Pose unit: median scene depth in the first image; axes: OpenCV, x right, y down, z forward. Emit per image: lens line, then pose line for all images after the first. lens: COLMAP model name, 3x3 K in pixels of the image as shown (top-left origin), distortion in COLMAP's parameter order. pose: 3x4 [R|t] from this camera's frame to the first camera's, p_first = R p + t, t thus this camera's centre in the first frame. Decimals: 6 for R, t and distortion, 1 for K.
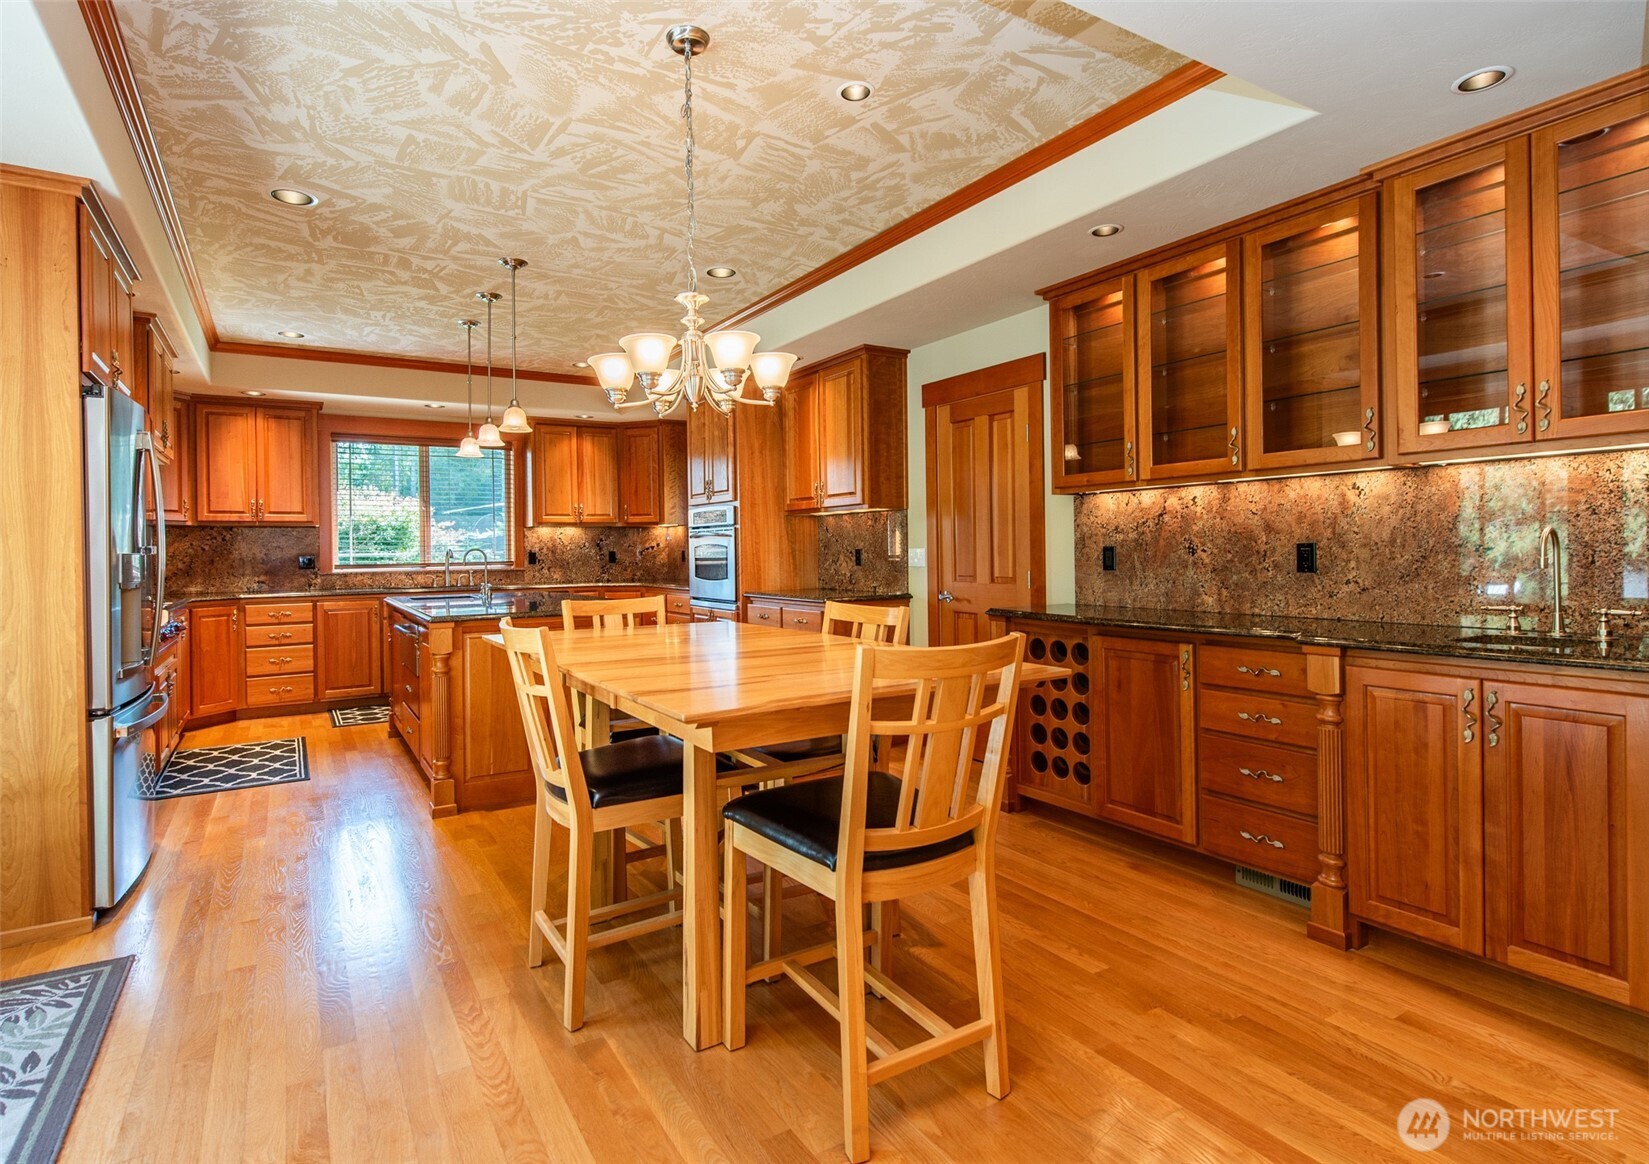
lens RADIAL K [[852.7, 0, 770.0], [0, 852.7, 559.6], [0, 0, 1]] dist [0.015787, 0.000404]
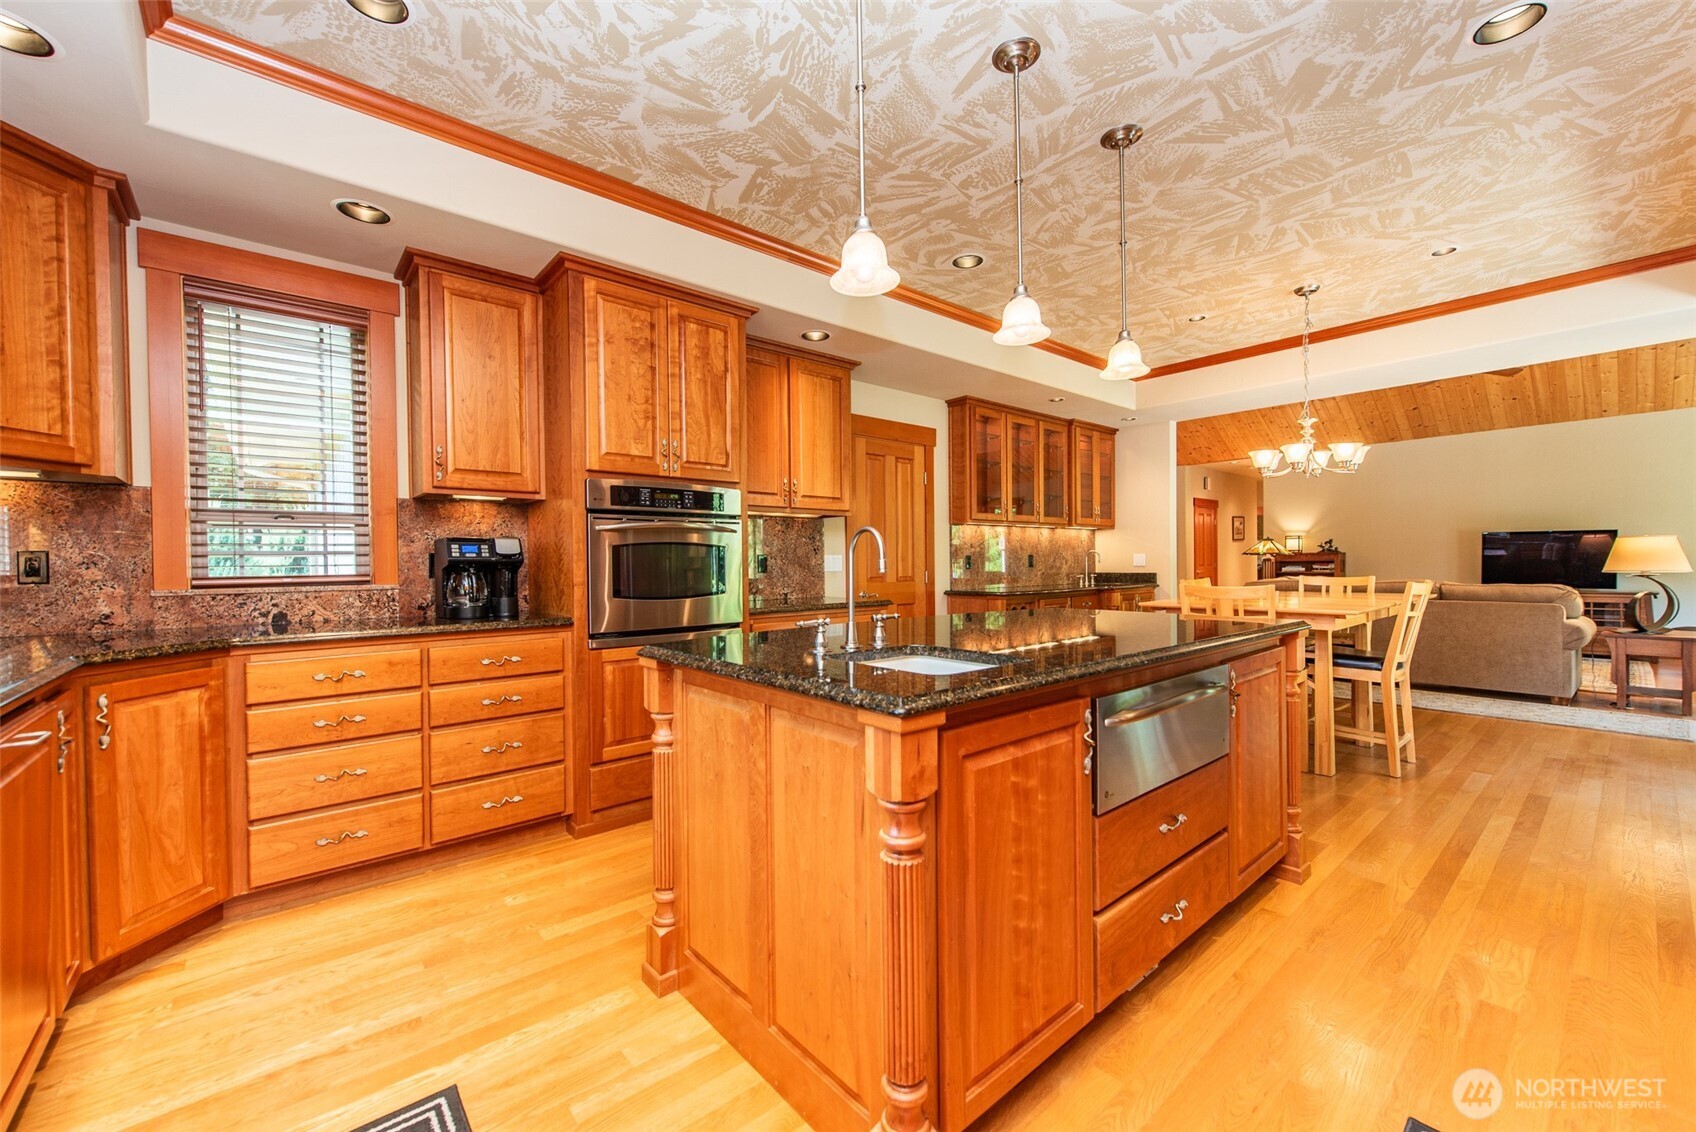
lens RADIAL K [[674.5, 0, 851.9], [0, 674.5, 570.8], [0, 0, 1]] dist [0.001070, 0.000092]
pose [[-0.191965, 0.004797, 0.981390, -0.611249], [0.022463, 0.999748, -0.000492, 0.006351], [-0.981145, 0.021951, -0.192024, 1.012163]]
